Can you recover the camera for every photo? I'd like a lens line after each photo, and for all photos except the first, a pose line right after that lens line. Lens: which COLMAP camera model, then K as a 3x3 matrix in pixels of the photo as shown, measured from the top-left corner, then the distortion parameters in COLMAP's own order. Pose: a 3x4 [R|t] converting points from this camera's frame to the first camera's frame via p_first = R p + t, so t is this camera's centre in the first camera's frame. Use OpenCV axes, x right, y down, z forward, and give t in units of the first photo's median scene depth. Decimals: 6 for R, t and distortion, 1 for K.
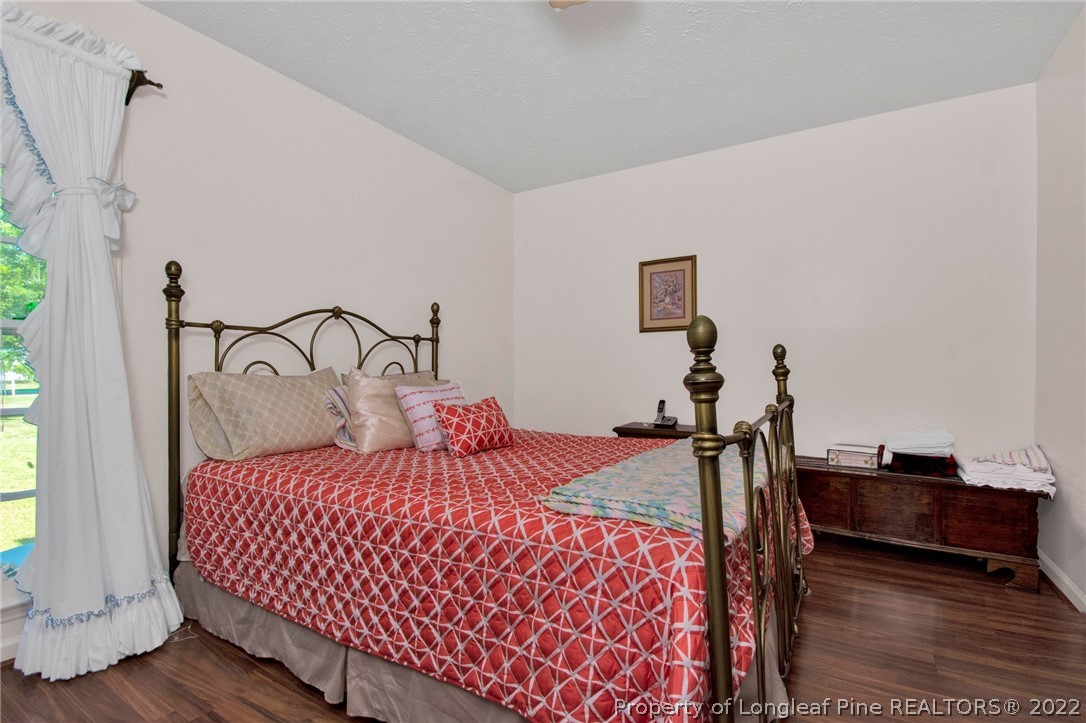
lens RADIAL K [[490.8, 0, 545.2], [0, 490.8, 366.4], [0, 0, 1]] dist [0.026248, -0.023735]
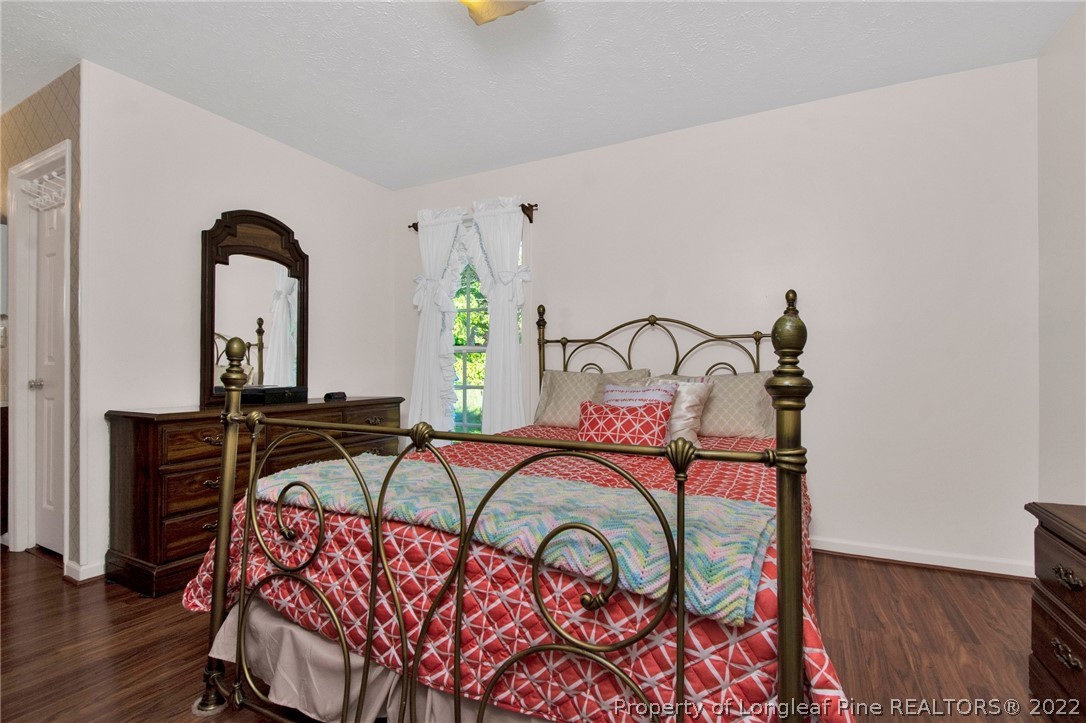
lens RADIAL K [[490.8, 0, 545.2], [0, 490.8, 366.4], [0, 0, 1]] dist [0.026248, -0.023735]
pose [[0.065223, 0.001531, -0.997870, 0.834222], [-0.005158, 0.999986, 0.001197, -0.002948], [0.997857, 0.005069, 0.065230, 0.797416]]
